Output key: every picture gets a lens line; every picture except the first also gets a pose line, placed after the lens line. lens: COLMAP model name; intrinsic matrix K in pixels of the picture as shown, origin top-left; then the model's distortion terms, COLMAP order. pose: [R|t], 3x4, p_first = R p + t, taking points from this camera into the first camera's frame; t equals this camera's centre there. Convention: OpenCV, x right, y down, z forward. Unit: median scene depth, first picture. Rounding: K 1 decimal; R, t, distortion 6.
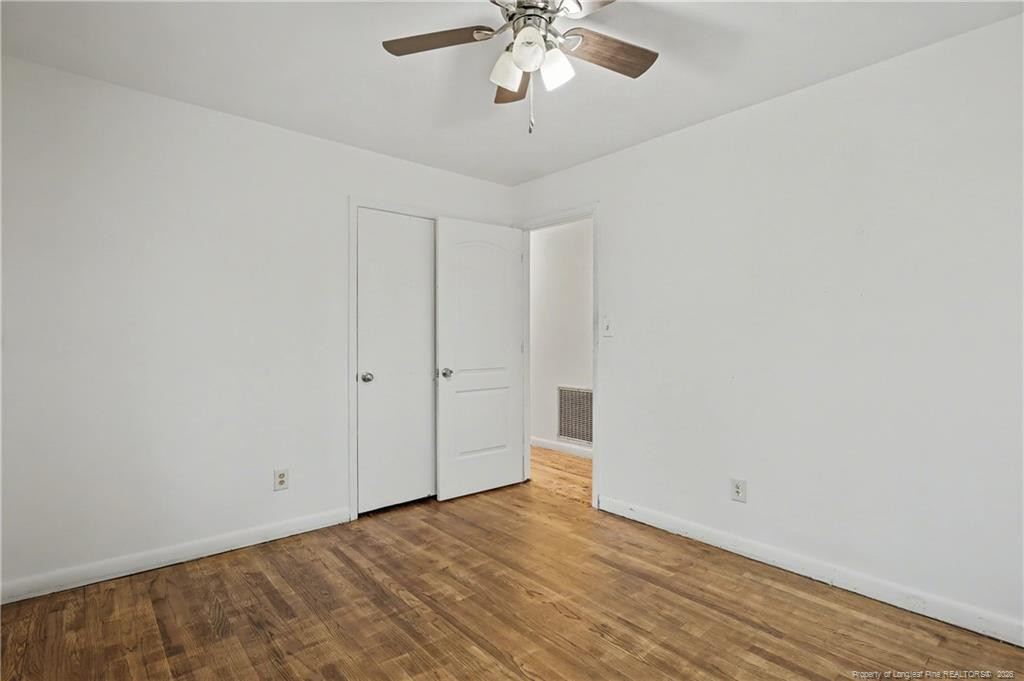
lens RADIAL K [[499.7, 0, 513.5], [0, 499.7, 341.4], [0, 0, 1]] dist [-0.005564, -0.000956]
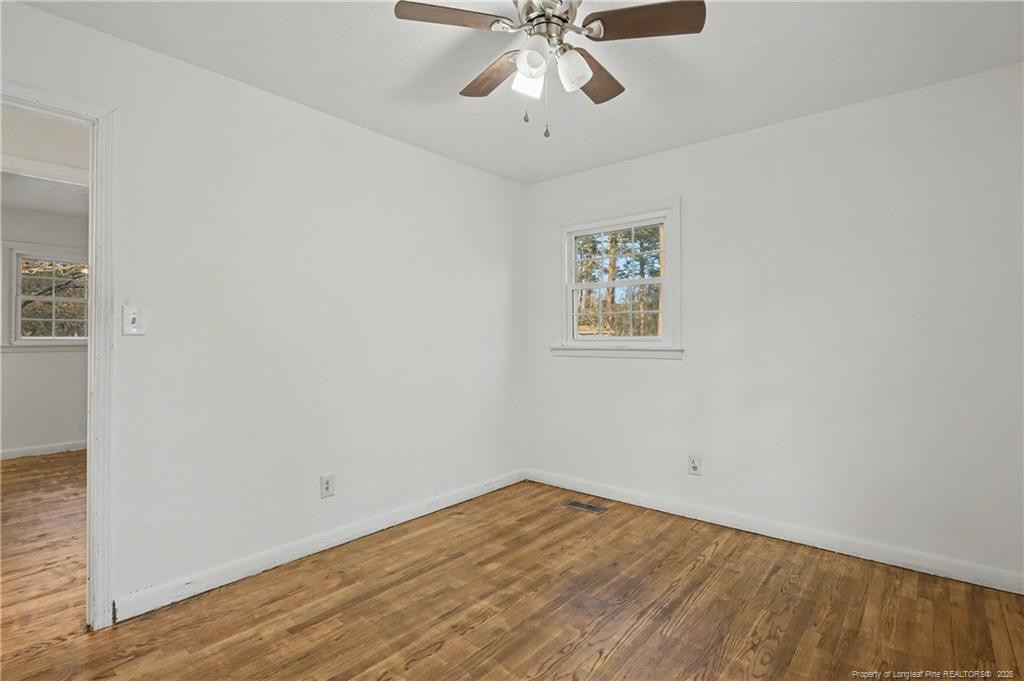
lens RADIAL K [[499.7, 0, 504.6], [0, 499.7, 335.1], [0, 0, 1]] dist [-0.005564, -0.000956]
pose [[-0.143382, 0.005401, 0.989653, -0.759621], [0.011988, 0.999921, -0.003720, -0.003983], [-0.989595, 0.011330, -0.143436, 0.964816]]
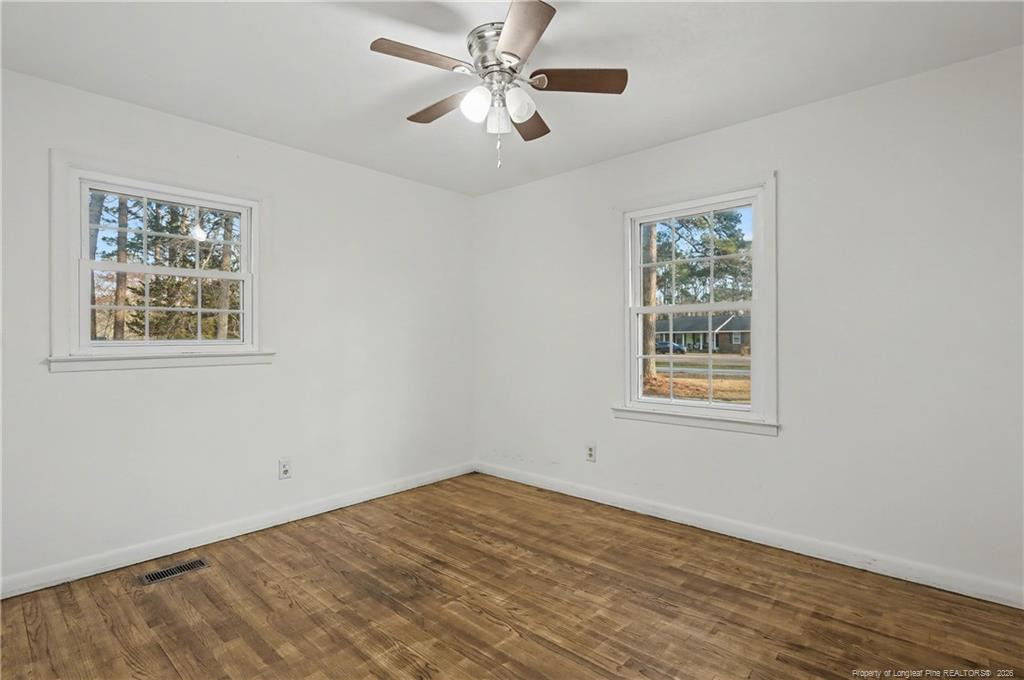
lens RADIAL K [[499.7, 0, 516.6], [0, 499.7, 336.2], [0, 0, 1]] dist [-0.005564, -0.000956]
pose [[-0.992866, 0.004802, -0.119136, 0.108571], [0.004092, 0.999972, 0.006202, -0.015267], [0.119162, 0.005670, -0.992859, 1.729782]]
